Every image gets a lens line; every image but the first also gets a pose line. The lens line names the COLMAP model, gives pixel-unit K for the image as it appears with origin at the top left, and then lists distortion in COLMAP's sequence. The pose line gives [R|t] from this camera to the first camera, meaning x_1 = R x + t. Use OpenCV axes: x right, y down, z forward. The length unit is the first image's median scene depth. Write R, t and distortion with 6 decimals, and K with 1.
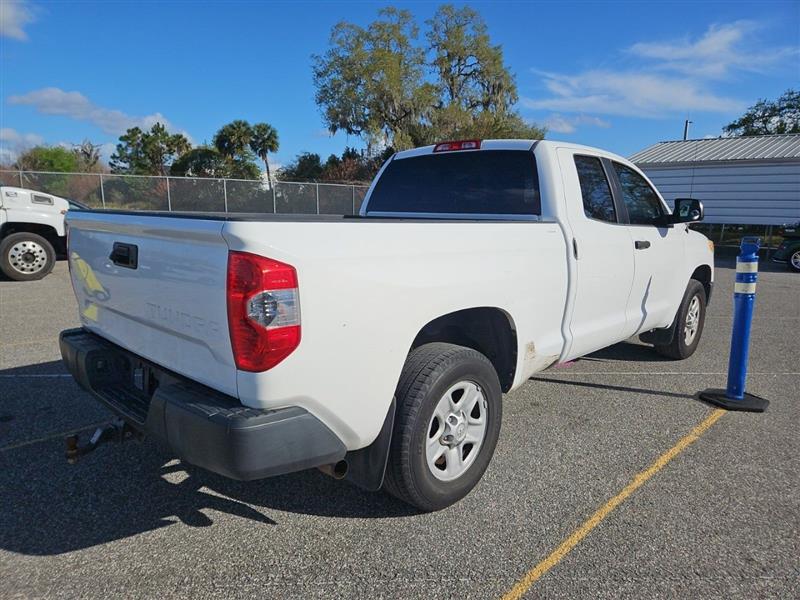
lens RADIAL K [[542.4, 0, 394.2], [0, 542.4, 303.0], [0, 0, 1]] dist [0.000660, -0.007387]
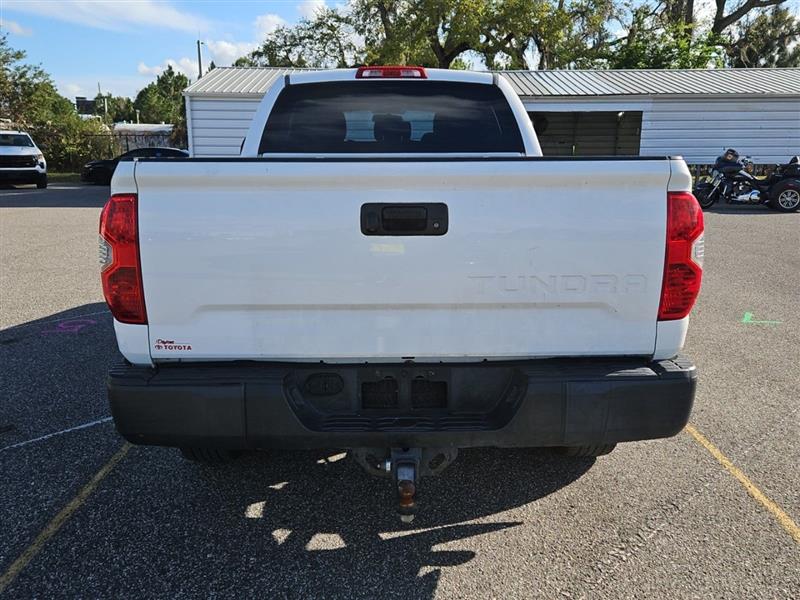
lens RADIAL K [[732.8, 0, 400.4], [0, 732.8, 309.3], [0, 0, 1]] dist [-0.002680, 0.000000]
pose [[0.689620, -0.153699, 0.707673, -0.108243], [0.123961, 0.987848, 0.093752, -0.005176], [-0.713483, 0.023071, 0.700292, 0.031657]]
